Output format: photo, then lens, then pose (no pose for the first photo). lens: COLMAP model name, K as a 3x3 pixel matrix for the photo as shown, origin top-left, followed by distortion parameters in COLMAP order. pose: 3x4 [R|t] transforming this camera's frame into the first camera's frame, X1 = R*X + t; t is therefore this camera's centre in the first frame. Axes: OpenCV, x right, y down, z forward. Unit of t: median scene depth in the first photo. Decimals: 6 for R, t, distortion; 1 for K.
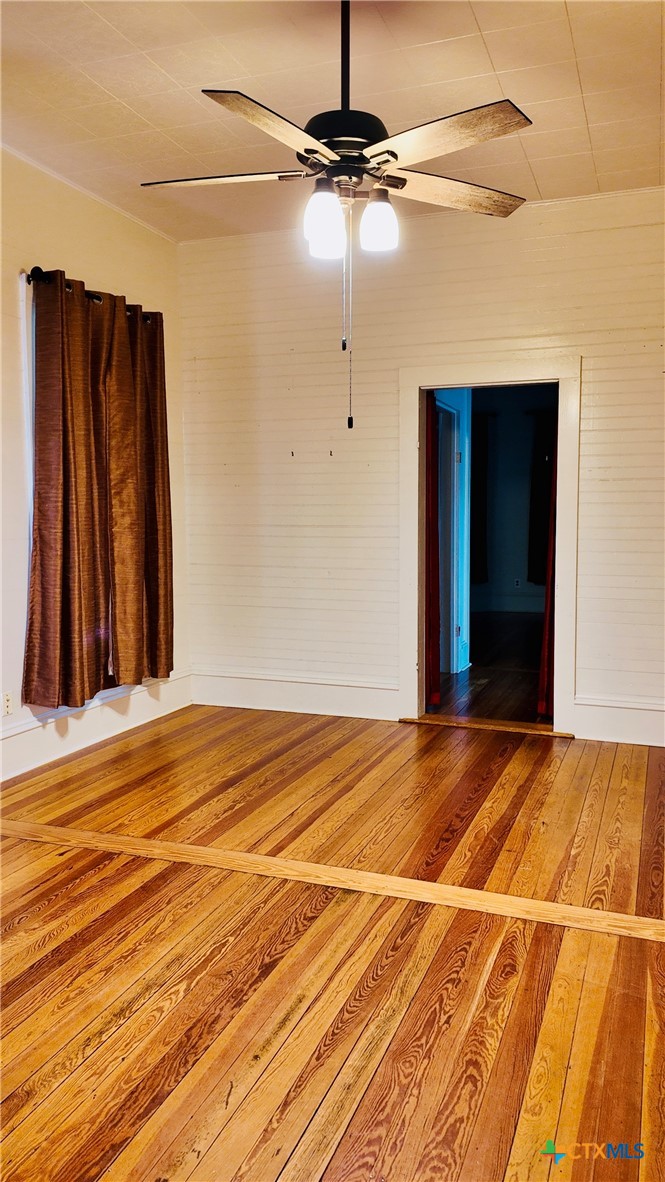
lens RADIAL K [[864.5, 0, 332.0], [0, 864.5, 583.1], [0, 0, 1]] dist [0.080807, -0.103092]
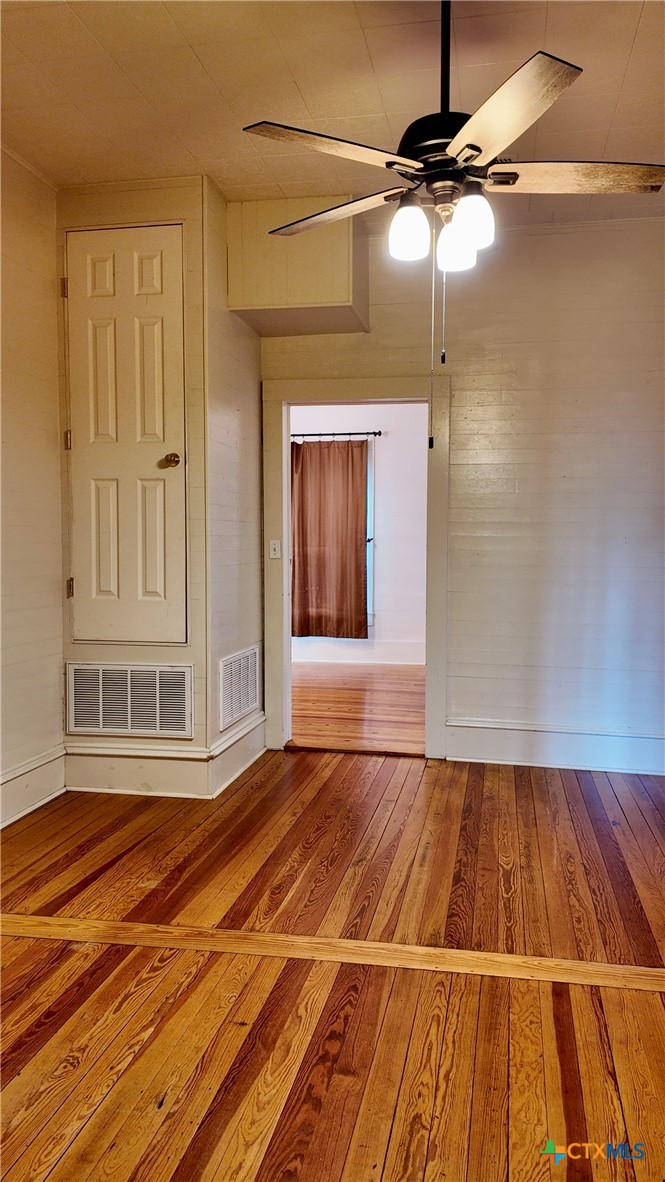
lens RADIAL K [[864.5, 0, 339.8], [0, 864.5, 588.2], [0, 0, 1]] dist [0.080807, -0.103092]
pose [[-0.984814, 0.005165, -0.173538, 0.293446], [-0.018454, 0.990781, 0.134213, -0.151532], [0.172631, 0.135377, -0.975639, 1.957232]]
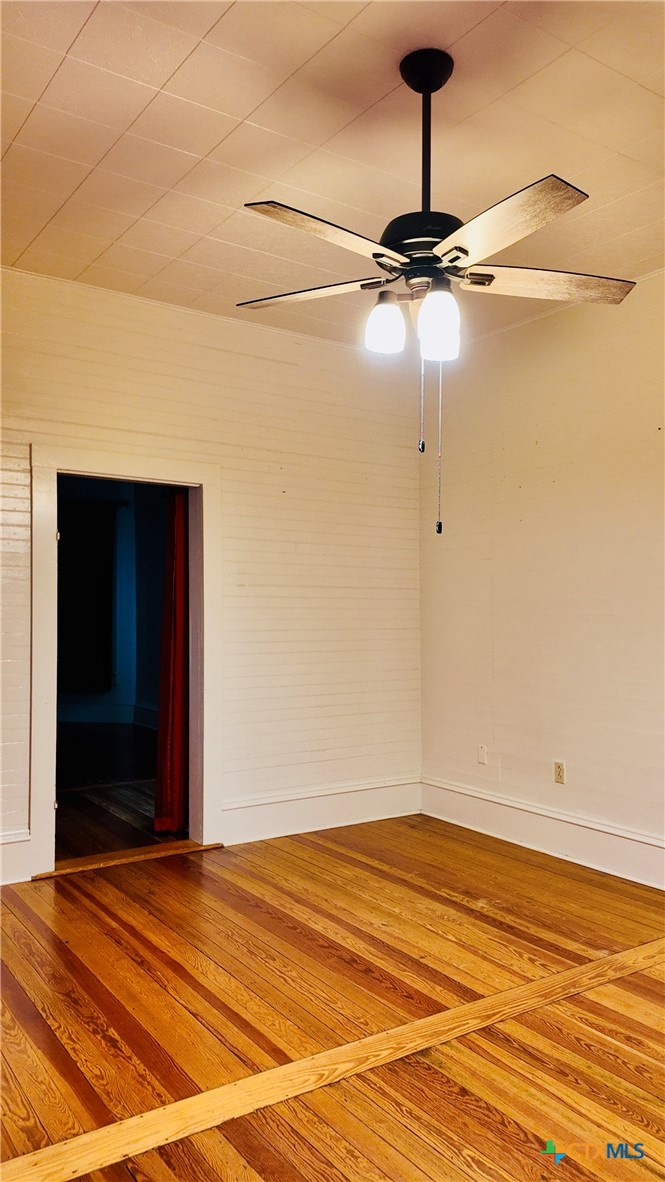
lens RADIAL K [[864.5, 0, 335.7], [0, 864.5, 588.5], [0, 0, 1]] dist [0.080807, -0.103092]
pose [[0.572333, 0.022489, 0.819713, -0.820381], [0.064470, 0.995296, -0.072319, -0.058387], [-0.817483, 0.094238, 0.568191, 0.560641]]
